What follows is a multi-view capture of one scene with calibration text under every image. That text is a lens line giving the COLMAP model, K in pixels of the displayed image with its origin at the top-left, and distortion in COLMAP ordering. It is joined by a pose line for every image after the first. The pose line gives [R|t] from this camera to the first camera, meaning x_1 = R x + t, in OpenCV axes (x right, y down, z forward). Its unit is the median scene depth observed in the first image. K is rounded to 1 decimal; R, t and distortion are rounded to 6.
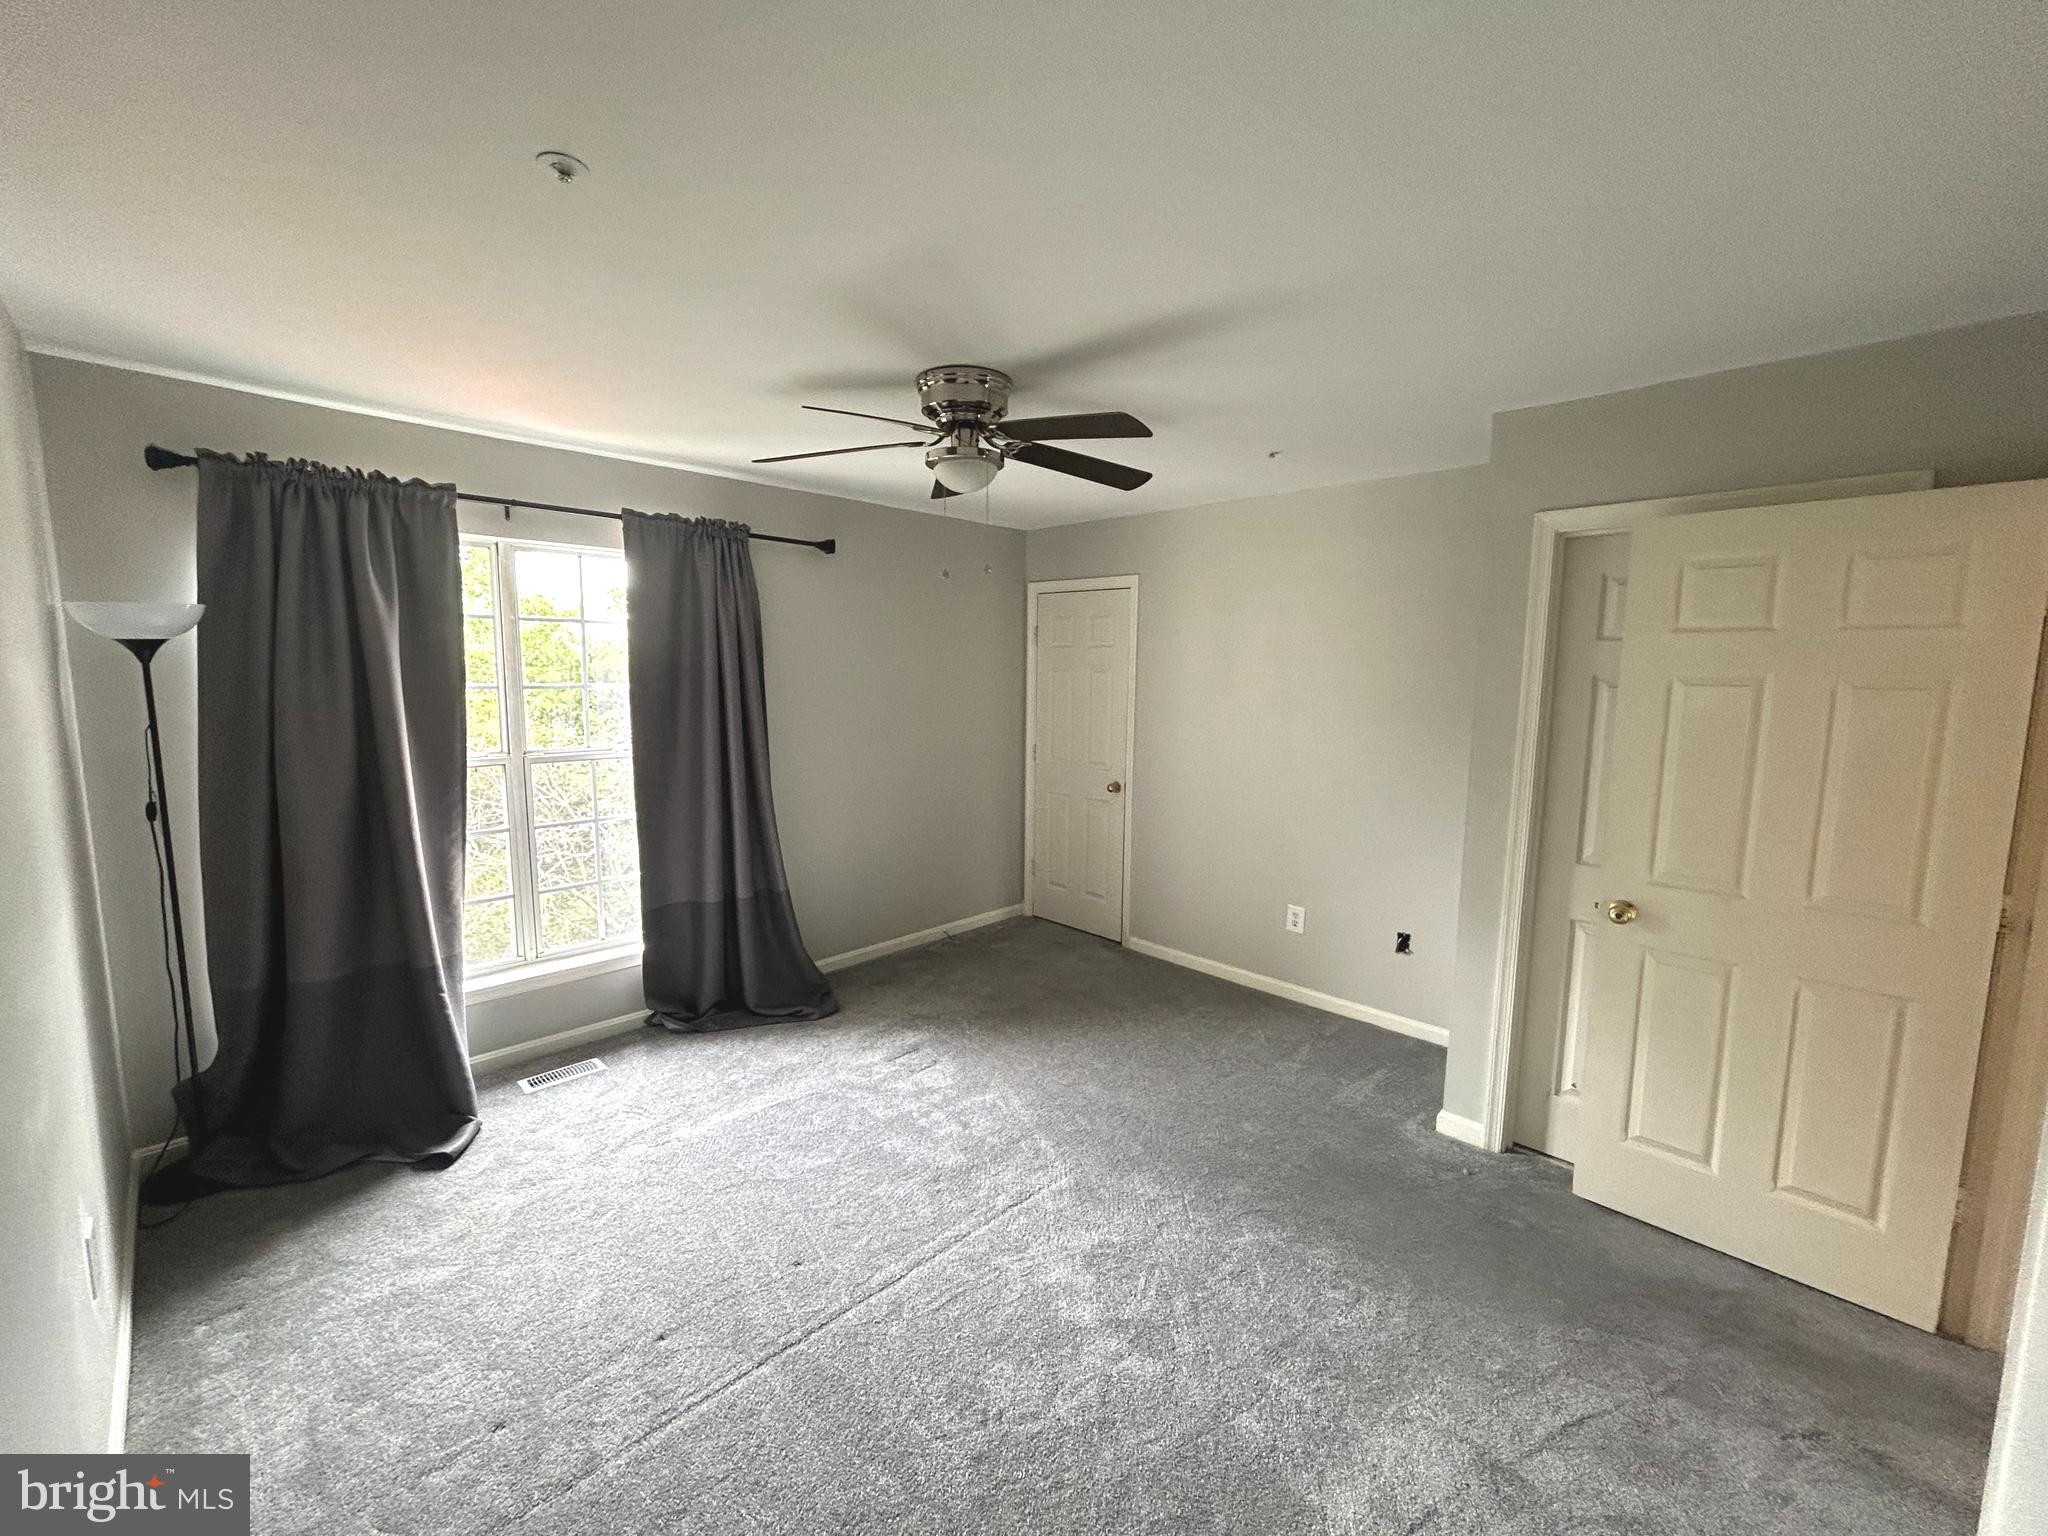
lens RADIAL K [[824.5, 0, 1024.4], [0, 824.5, 769.0], [0, 0, 1]] dist [0.000385, 0.001087]
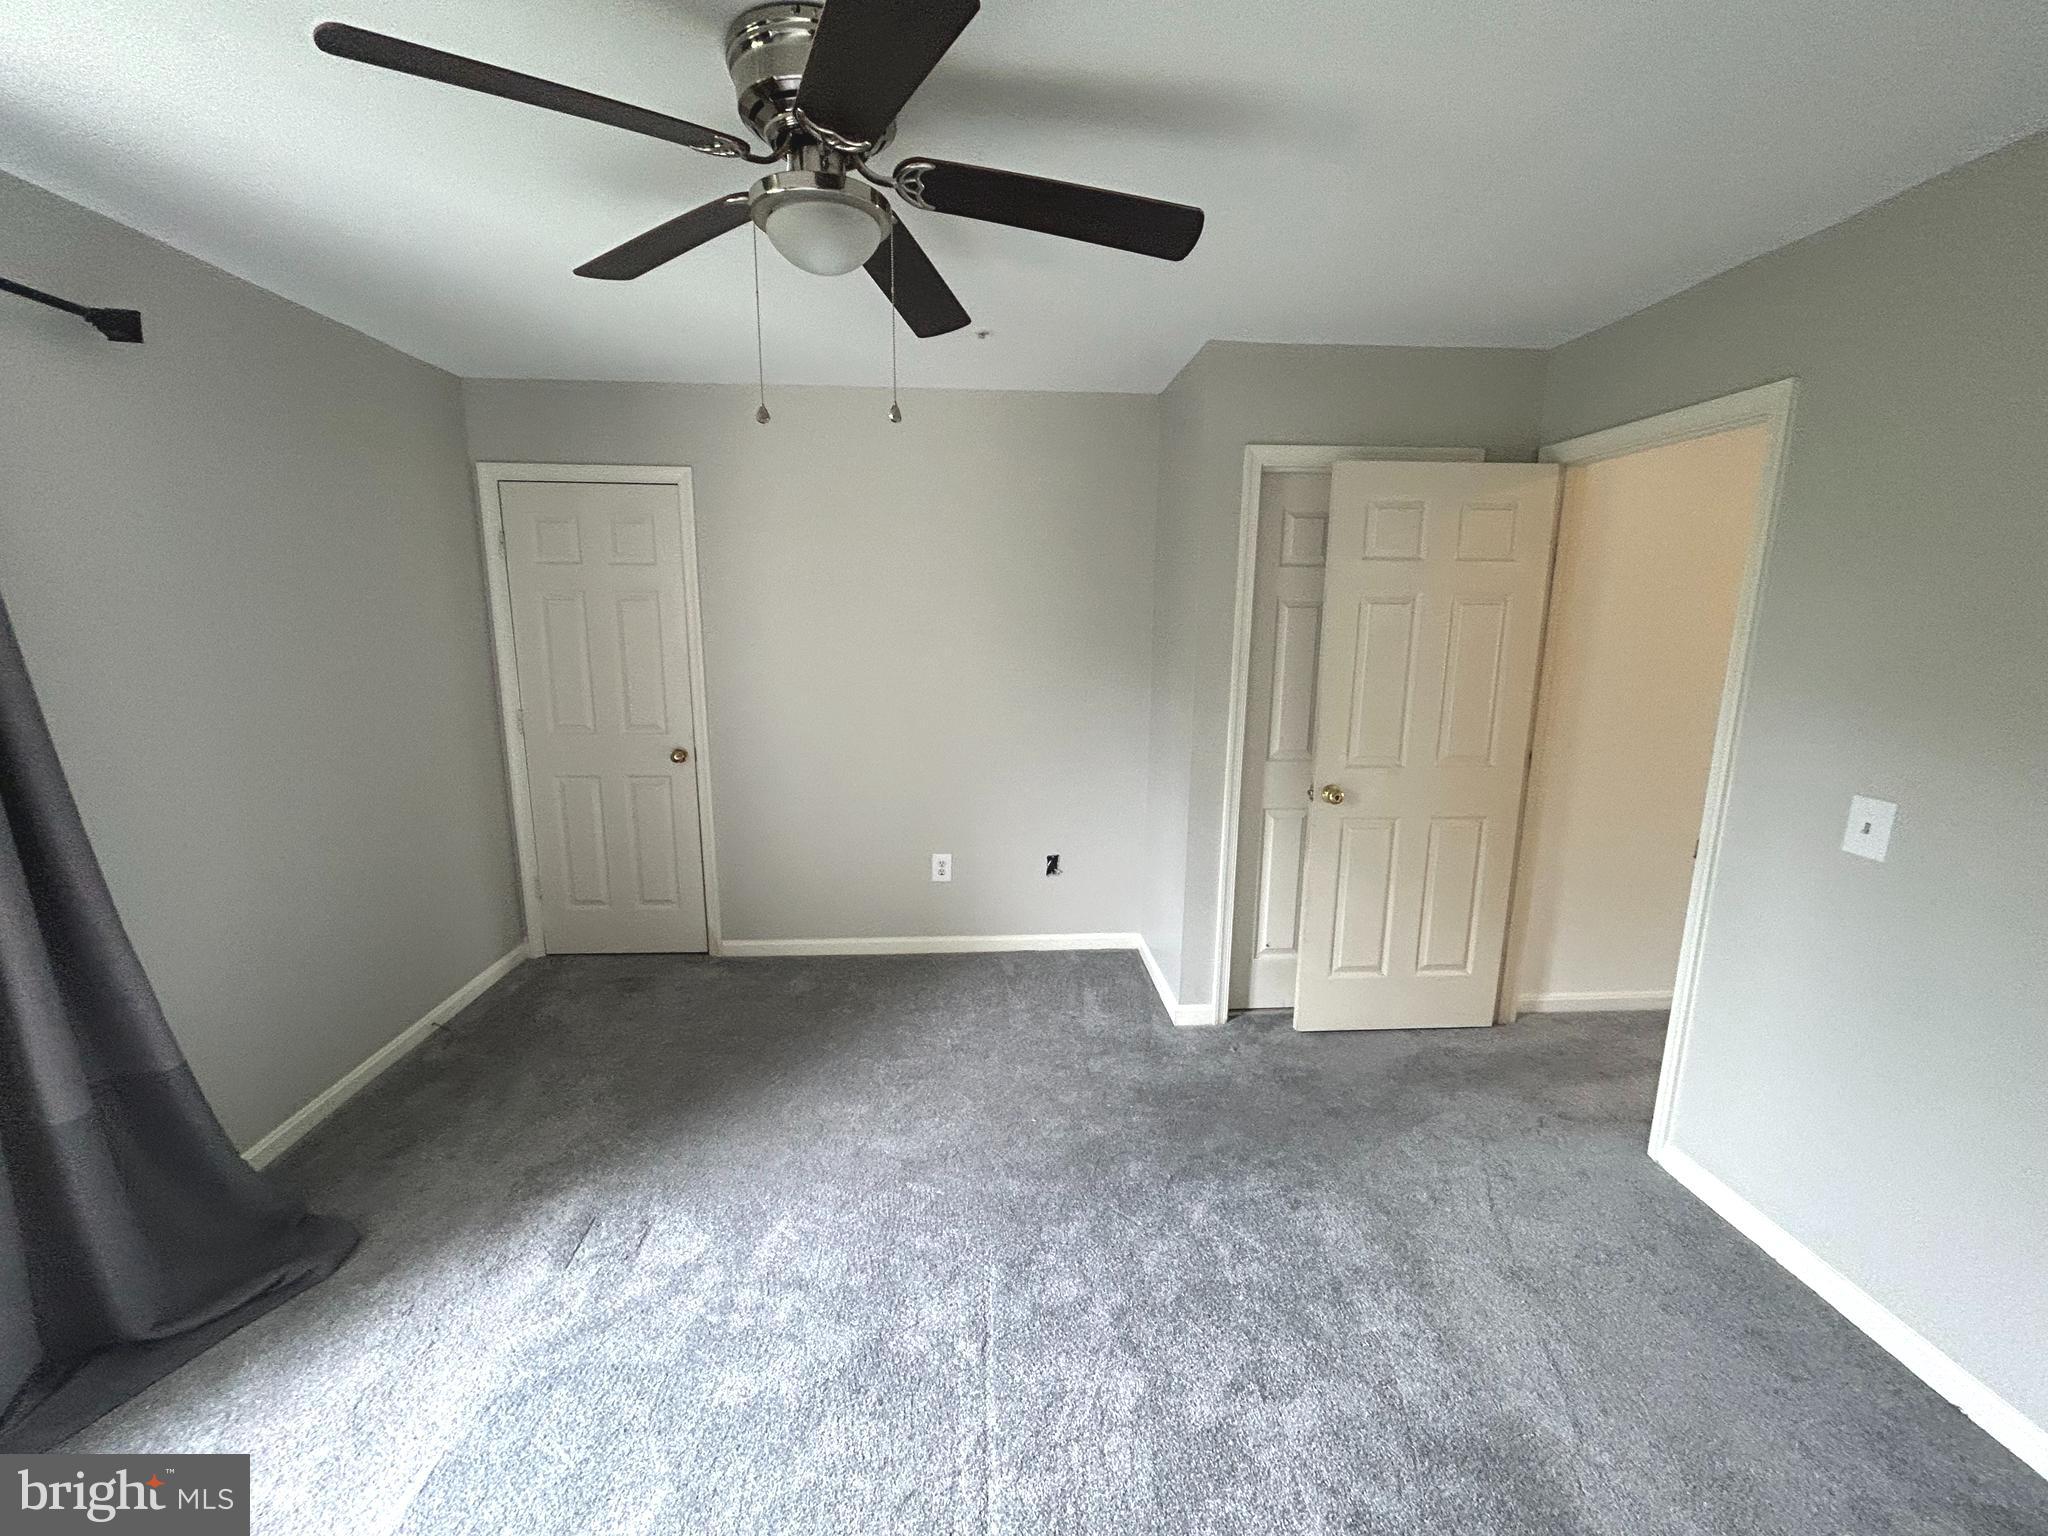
lens RADIAL K [[824.5, 0, 1020.9], [0, 824.5, 765.2], [0, 0, 1]] dist [0.000385, 0.001087]
pose [[0.668405, -0.147269, 0.729072, -0.340016], [0.094586, 0.989074, 0.113073, -0.036150], [-0.737759, -0.006619, 0.675032, 0.384294]]
